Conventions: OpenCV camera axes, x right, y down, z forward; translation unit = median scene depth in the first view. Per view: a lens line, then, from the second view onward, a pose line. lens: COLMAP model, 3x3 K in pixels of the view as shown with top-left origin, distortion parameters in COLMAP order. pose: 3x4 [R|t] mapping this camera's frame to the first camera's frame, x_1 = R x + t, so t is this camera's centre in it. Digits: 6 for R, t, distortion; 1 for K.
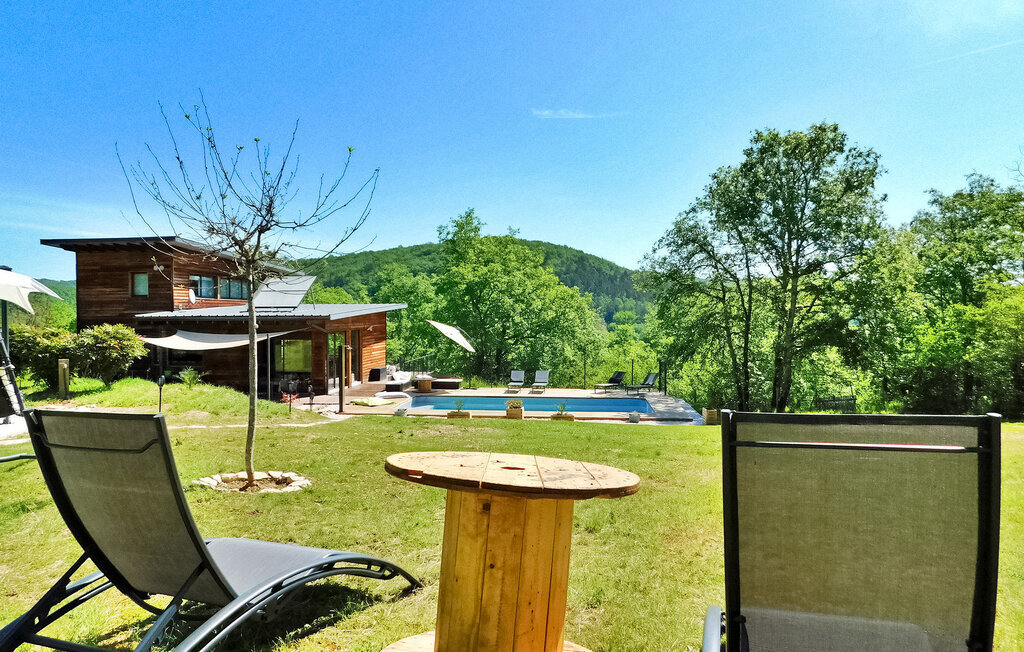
lens RADIAL K [[706.8, 0, 505.4], [0, 706.8, 321.2], [0, 0, 1]] dist [-0.002545, -0.004034]
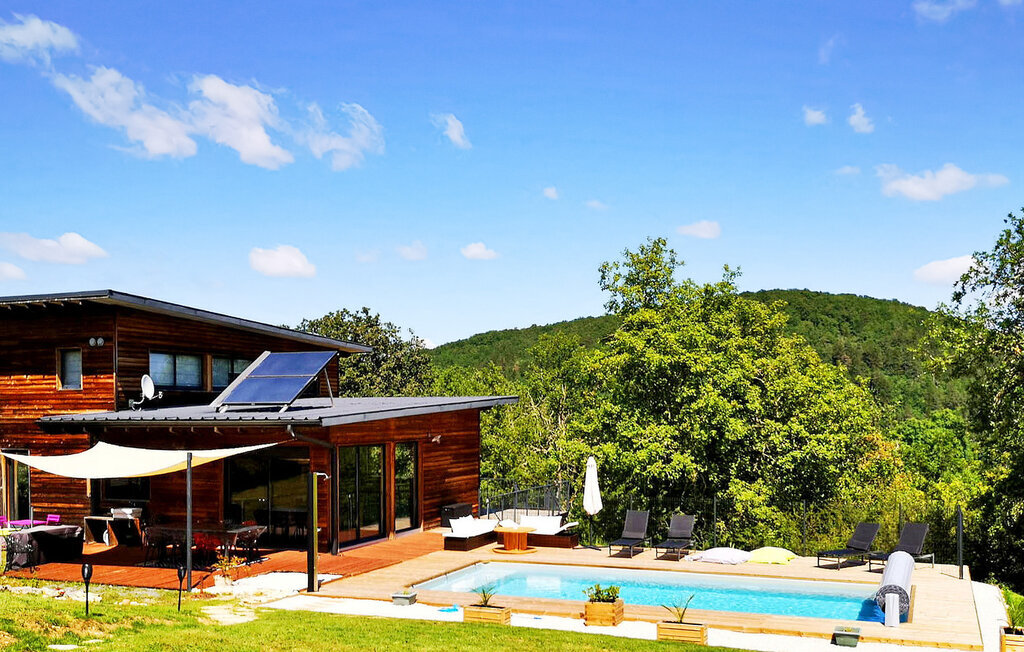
lens RADIAL K [[1005.5, 0, 516.3], [0, 1005.5, 325.4], [0, 0, 1]] dist [0.021415, 0.000000]
pose [[0.957155, -0.022305, -0.288715, 0.126350], [-0.004125, 0.995878, -0.090613, -0.009157], [0.289546, 0.087922, 0.953117, 0.233796]]
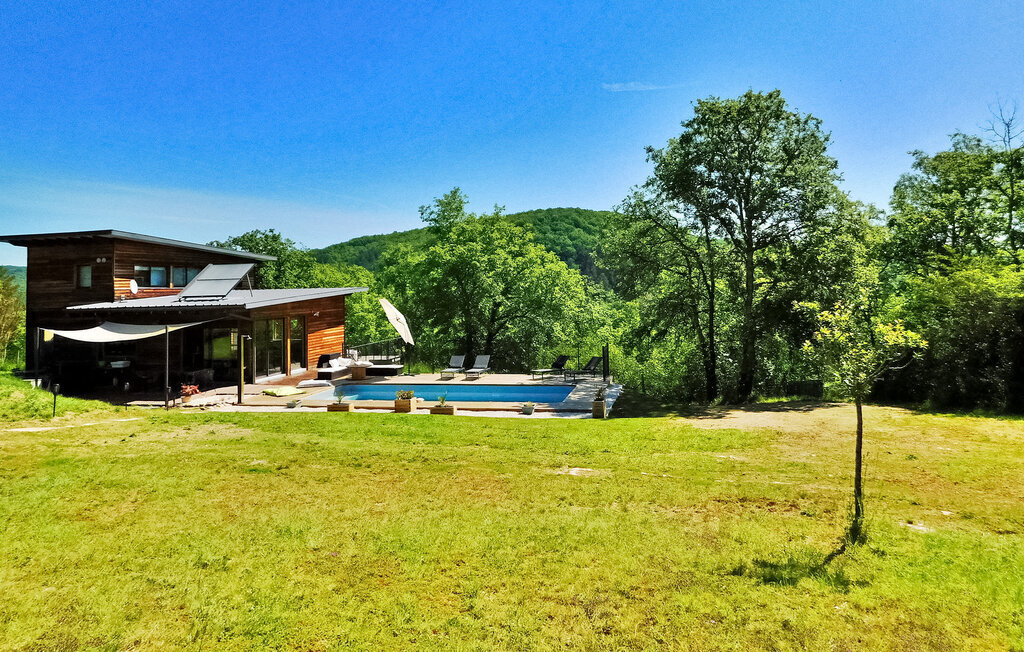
lens RADIAL K [[706.8, 0, 517.4], [0, 706.8, 226.5], [0, 0, 1]] dist [-0.002545, -0.004034]
pose [[0.994038, -0.030470, -0.104694, 0.217108], [0.020401, 0.995179, -0.095932, -0.012181], [0.107113, 0.093224, 0.989867, 0.033423]]
